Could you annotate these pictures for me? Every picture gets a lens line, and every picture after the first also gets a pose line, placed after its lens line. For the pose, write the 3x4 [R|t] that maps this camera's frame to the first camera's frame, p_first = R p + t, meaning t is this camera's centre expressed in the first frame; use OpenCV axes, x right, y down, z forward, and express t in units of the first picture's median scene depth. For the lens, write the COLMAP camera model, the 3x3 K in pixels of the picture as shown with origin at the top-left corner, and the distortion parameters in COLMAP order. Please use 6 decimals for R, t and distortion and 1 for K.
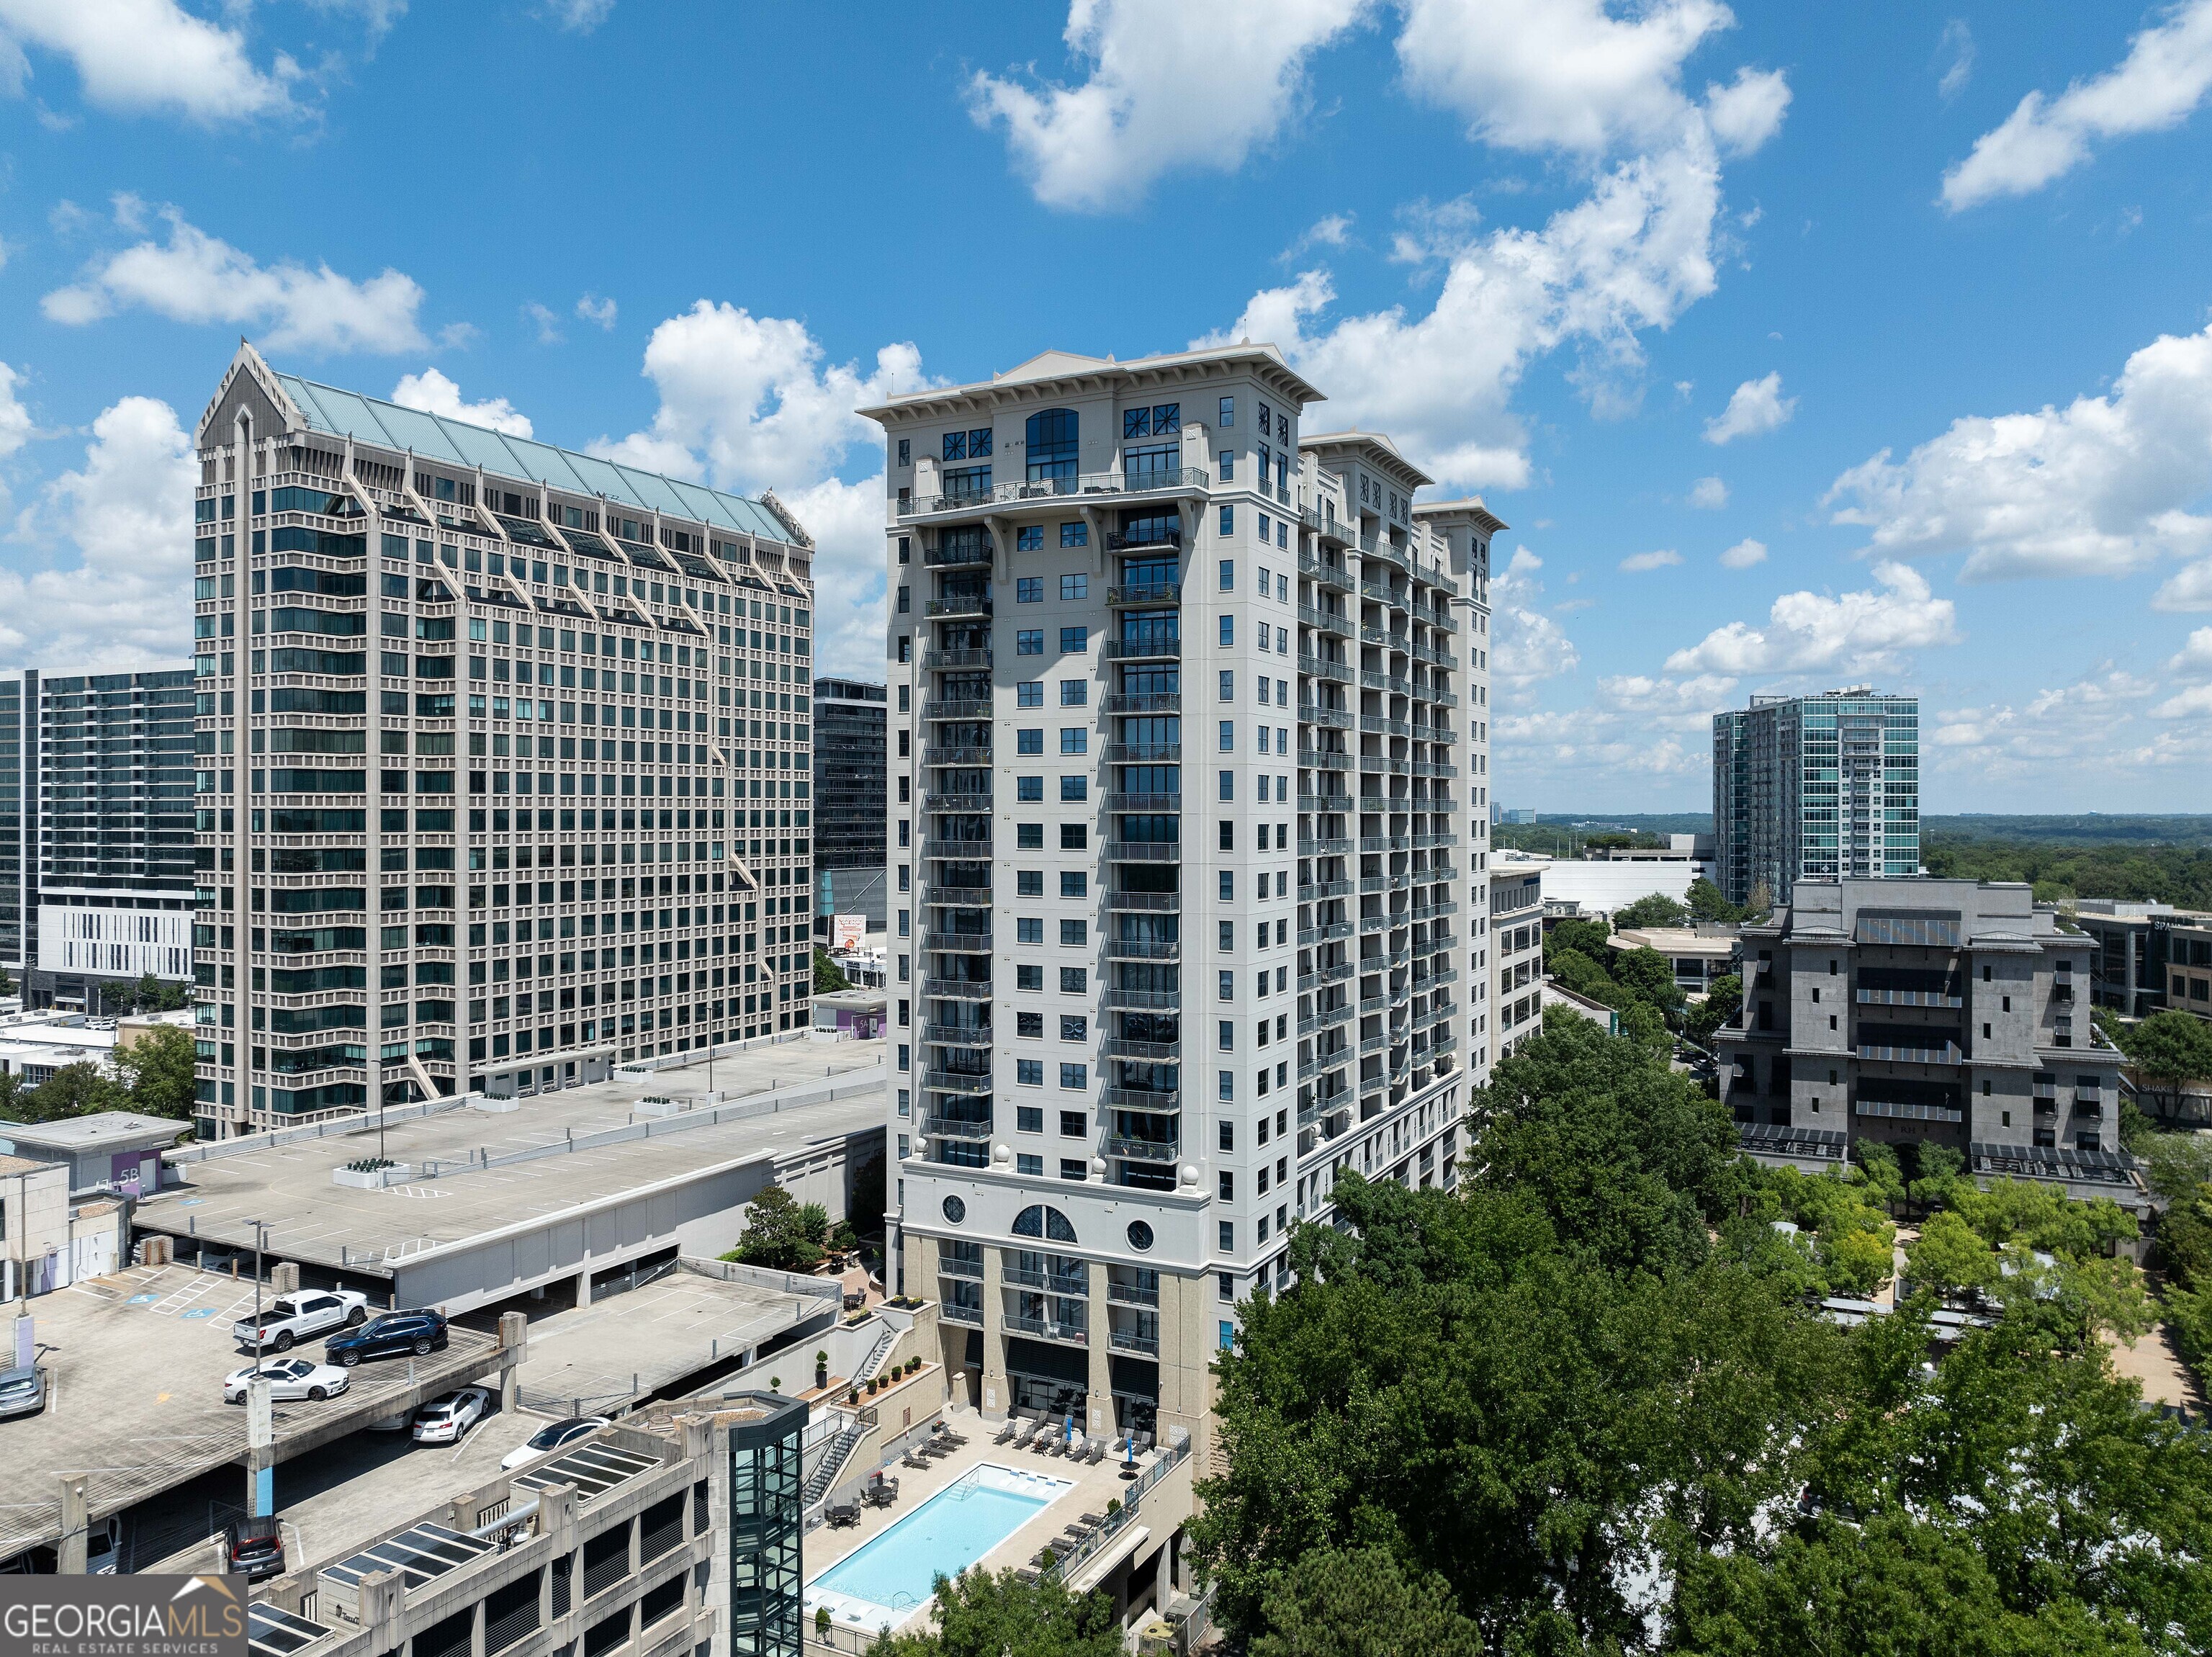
lens RADIAL K [[1538.8, 0, 1106.0], [0, 1538.8, 828.5], [0, 0, 1]] dist [-0.017990, -0.003328]
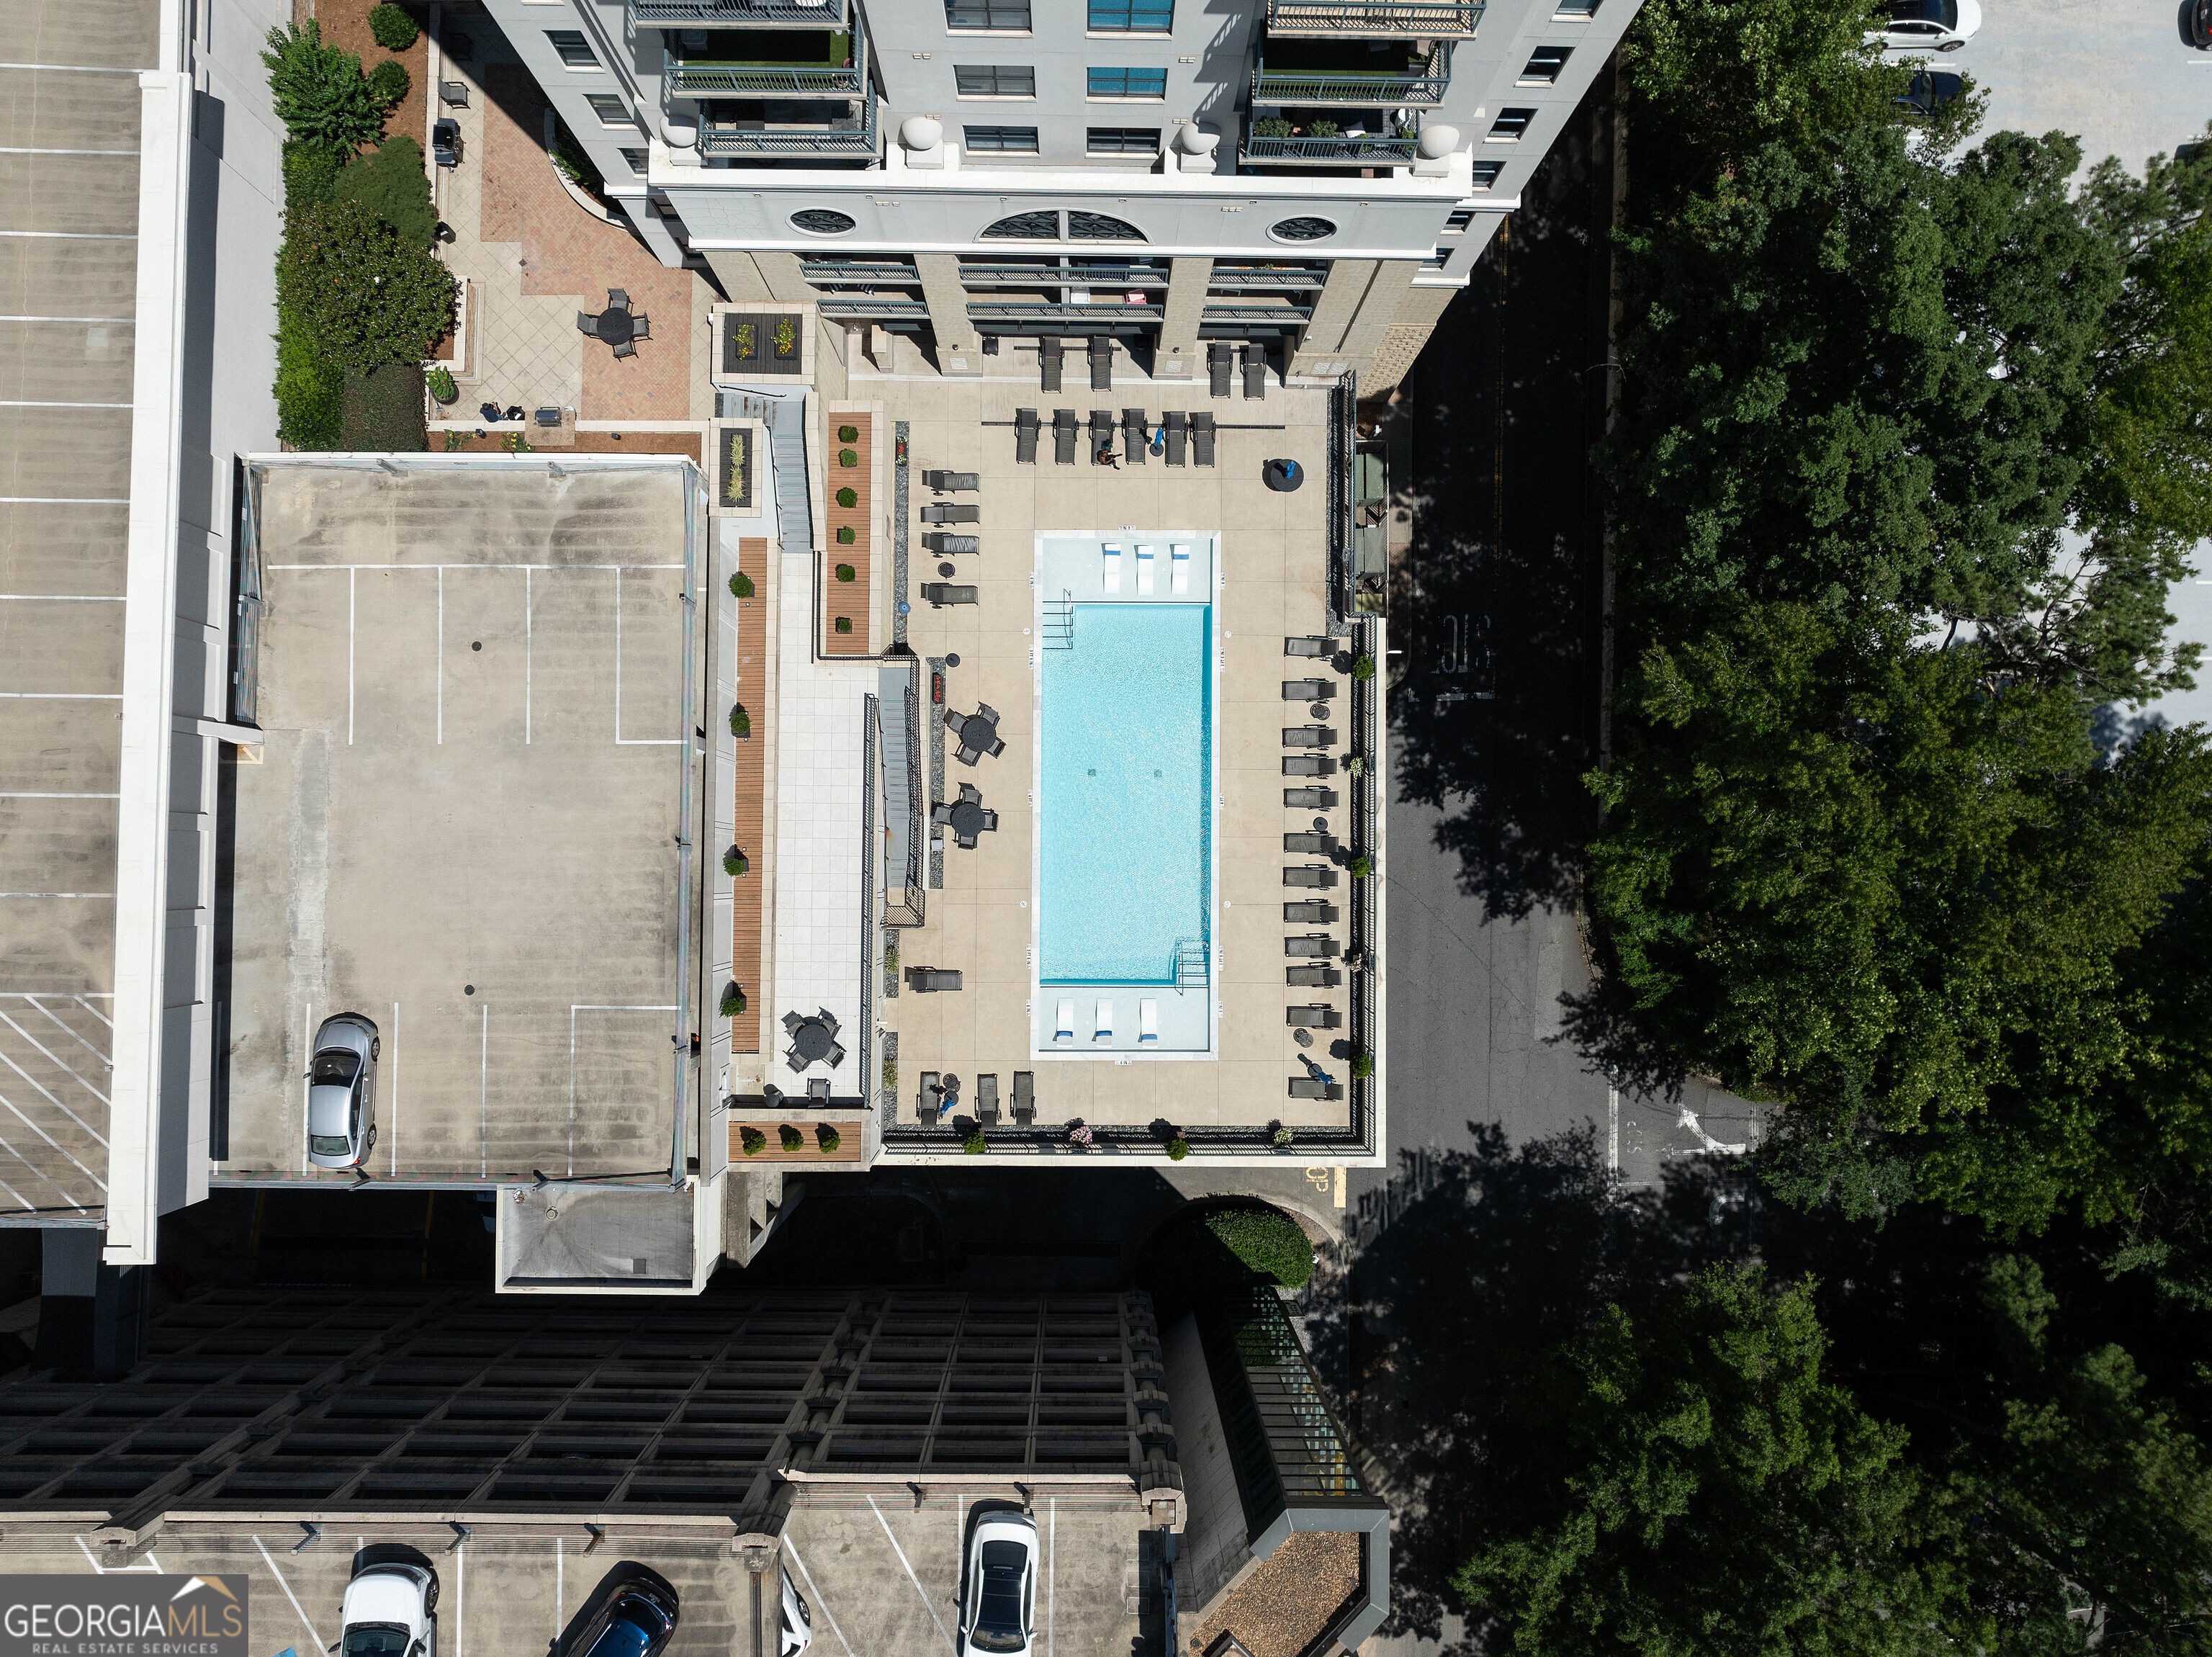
lens RADIAL K [[1538.8, 0, 1106.0], [0, 1538.8, 828.5], [0, 0, 1]] dist [-0.017990, -0.003328]
pose [[0.892041, -0.451314, 0.024063, -0.117240], [-0.014989, 0.023670, 0.999607, -0.180857], [-0.451706, -0.892051, 0.014349, 0.819615]]
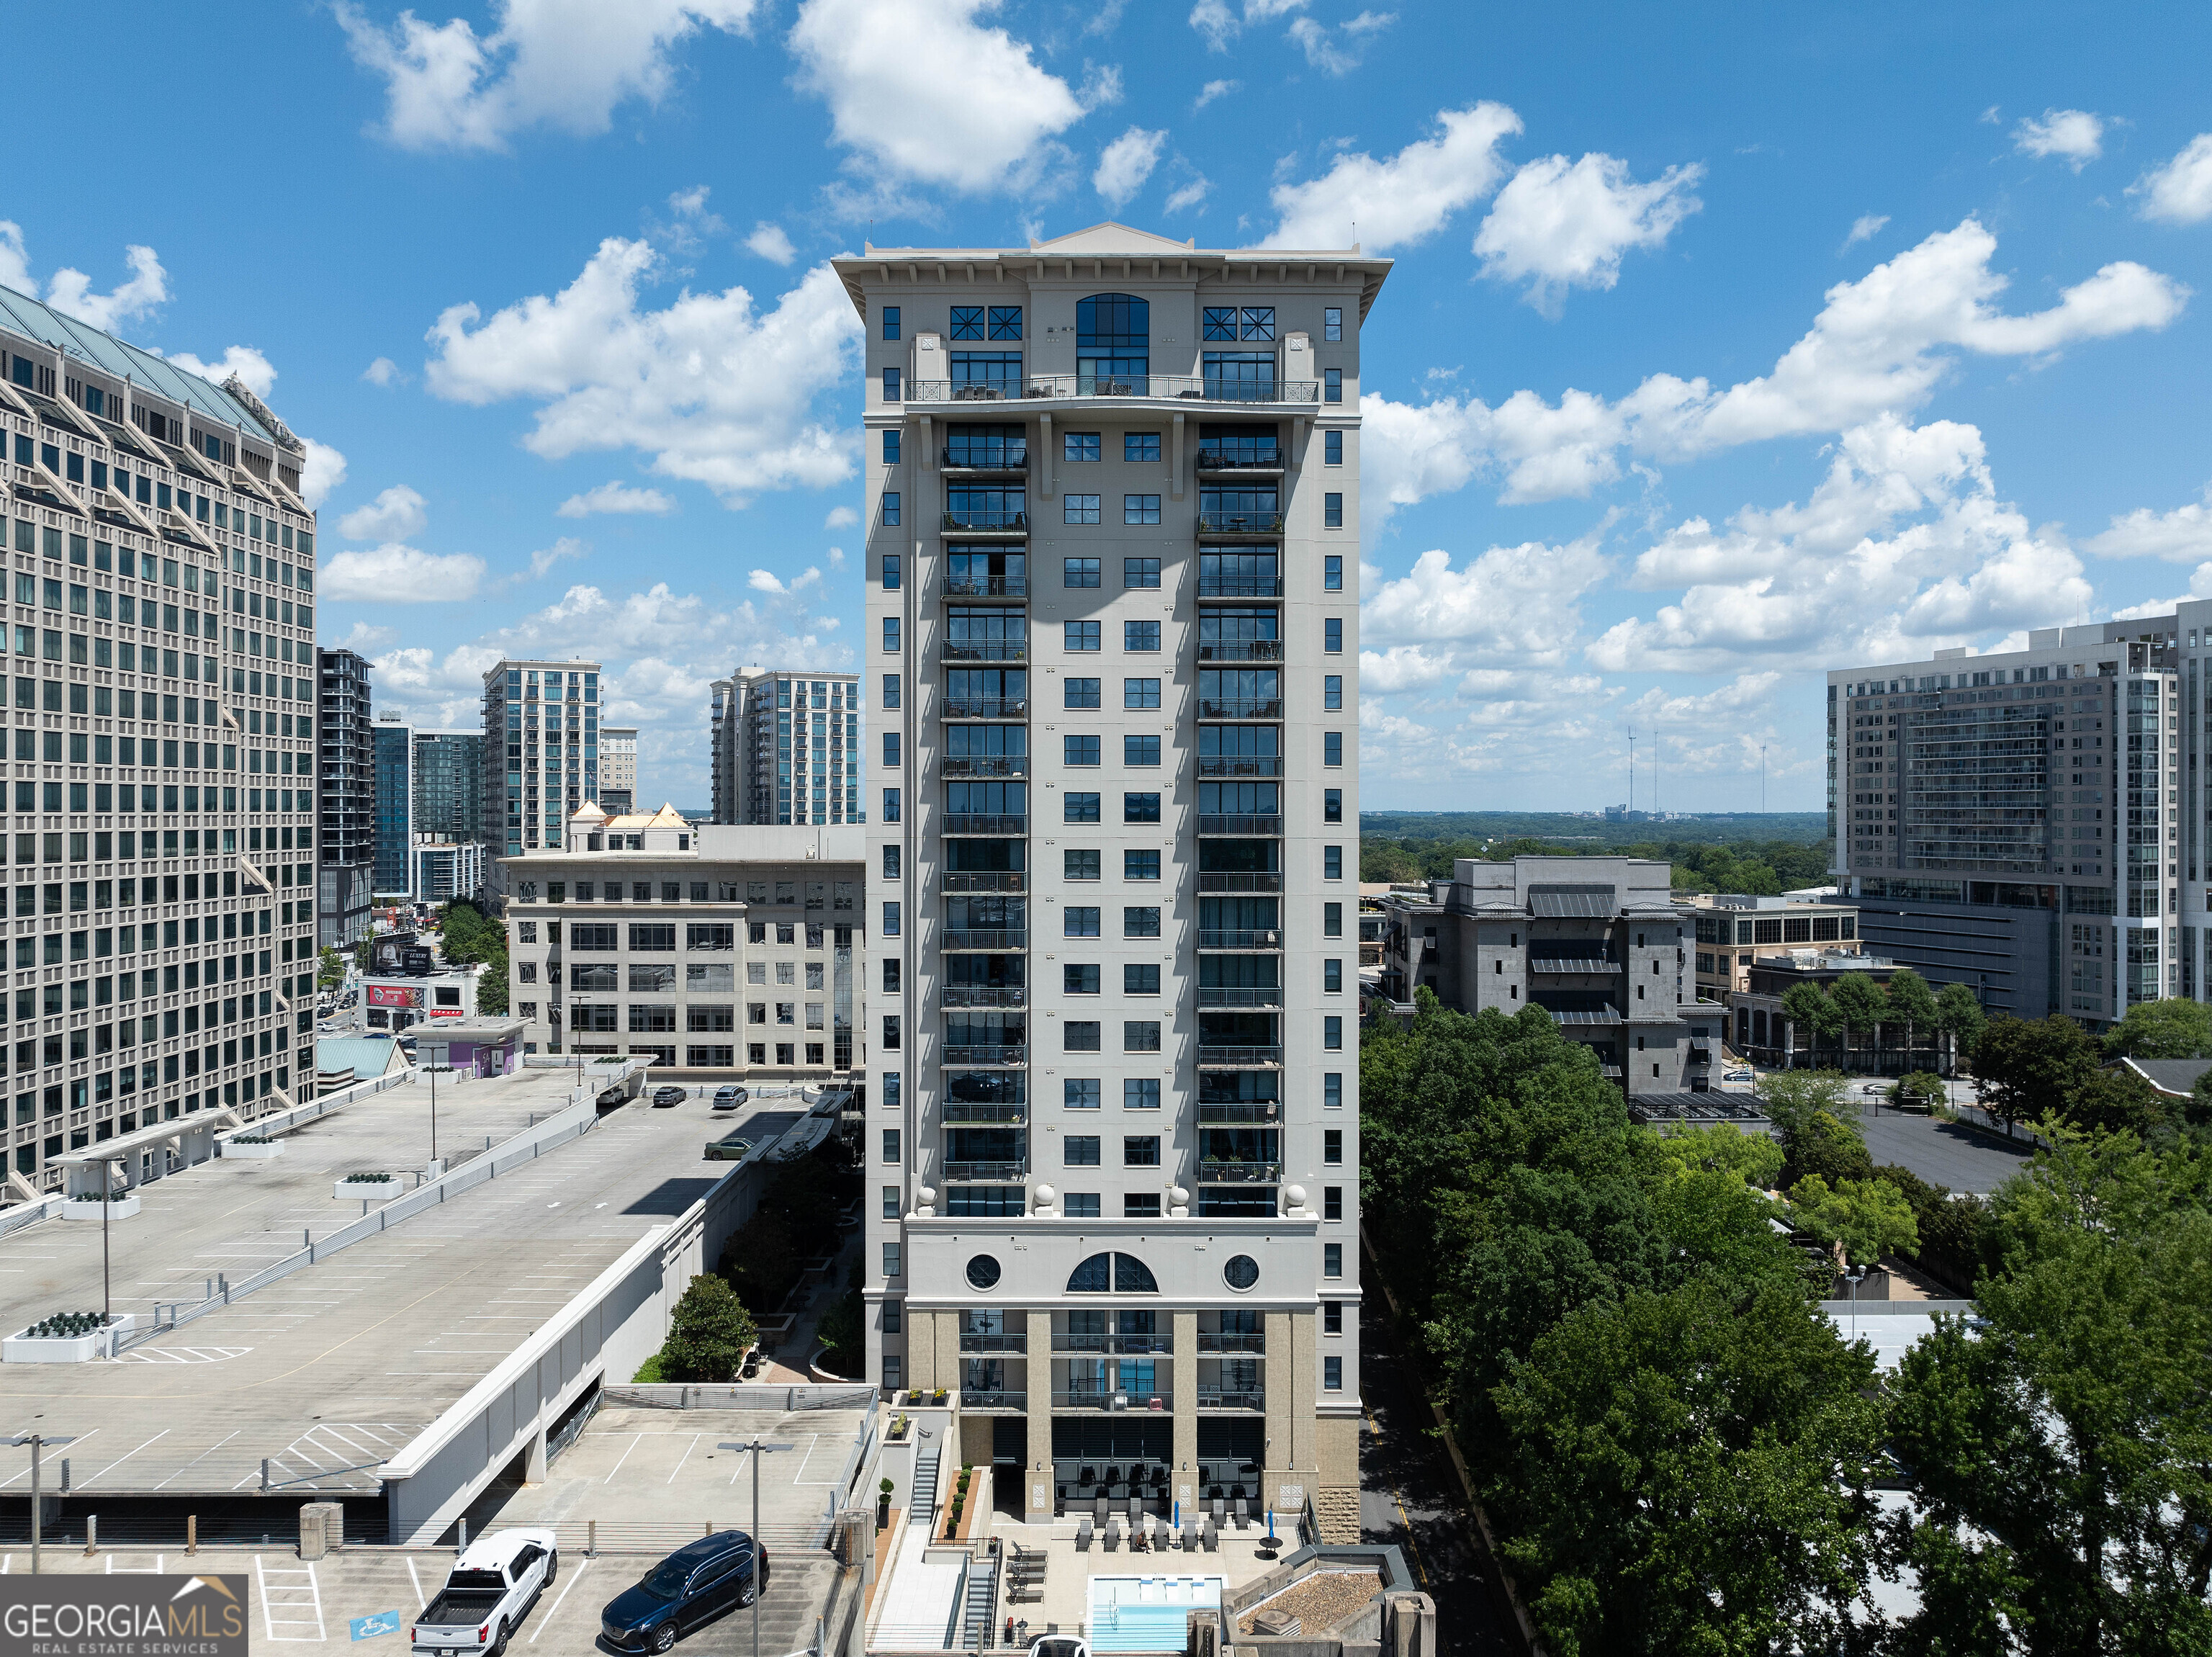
lens RADIAL K [[1566.1, 0, 1106.0], [0, 1566.1, 828.5], [0, 0, 1]] dist [-0.021537, 0.003708]
pose [[0.889896, -0.003565, 0.456149, -0.420807], [0.002680, 0.999993, 0.002588, 0.014126], [-0.456155, -0.001081, 0.889900, 0.246987]]
